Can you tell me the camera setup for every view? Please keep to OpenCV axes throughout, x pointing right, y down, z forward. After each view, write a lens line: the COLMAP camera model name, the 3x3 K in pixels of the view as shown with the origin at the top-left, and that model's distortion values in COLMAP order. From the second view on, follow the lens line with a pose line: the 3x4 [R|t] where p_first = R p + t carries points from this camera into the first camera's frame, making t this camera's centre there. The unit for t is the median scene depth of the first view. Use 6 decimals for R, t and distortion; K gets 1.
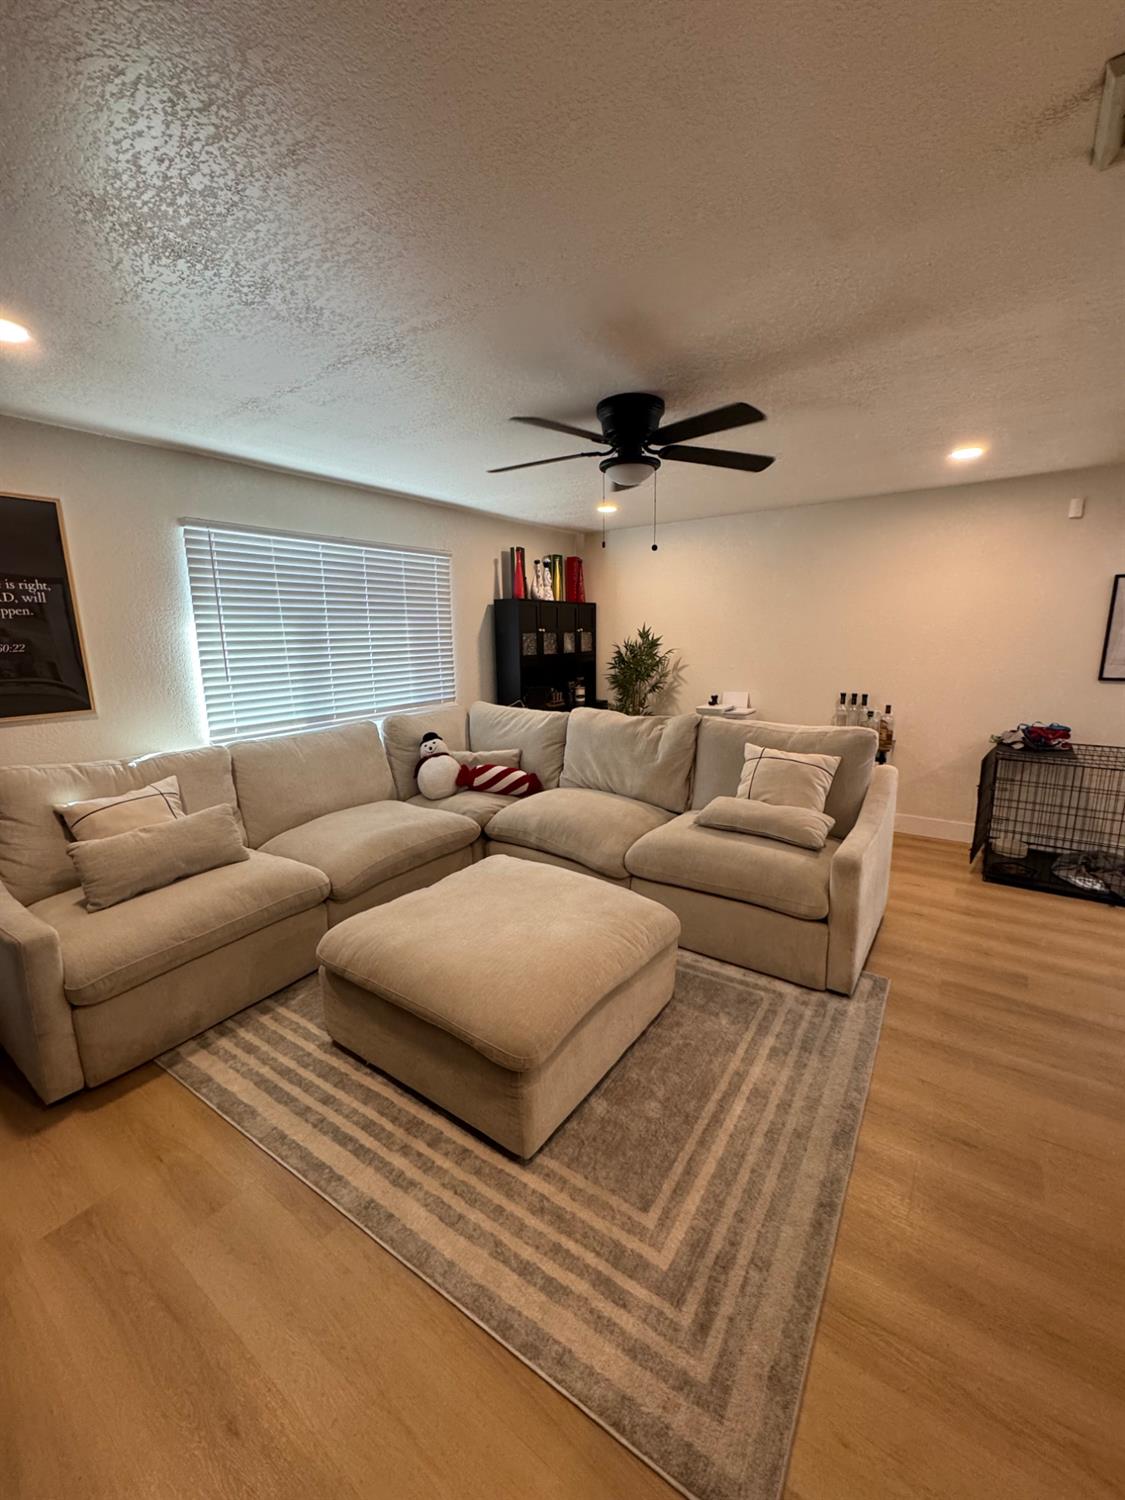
lens RADIAL K [[597.7, 0, 561.1], [0, 597.7, 748.5], [0, 0, 1]] dist [-0.003155, -0.000174]
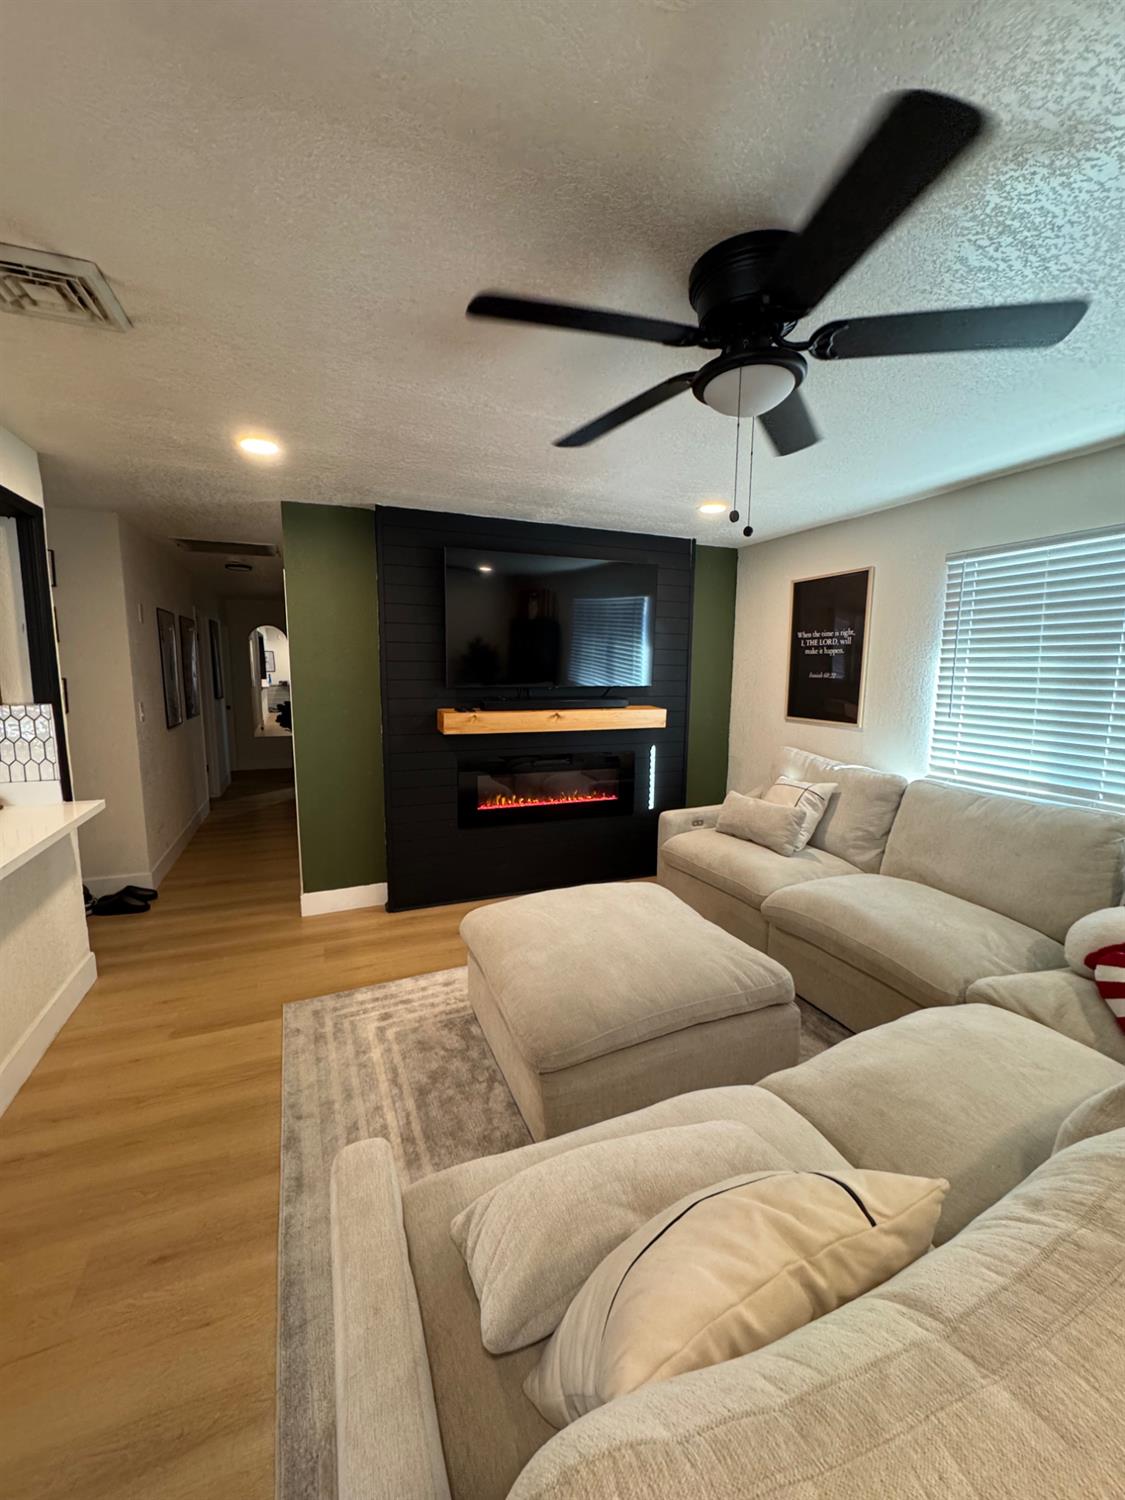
lens RADIAL K [[597.7, 0, 561.1], [0, 597.7, 748.5], [0, 0, 1]] dist [-0.003155, -0.000174]
pose [[-0.528043, 0.125700, -0.839863, 0.404372], [-0.164658, 0.955062, 0.246465, -0.141028], [0.833102, 0.268434, -0.483616, 0.680447]]
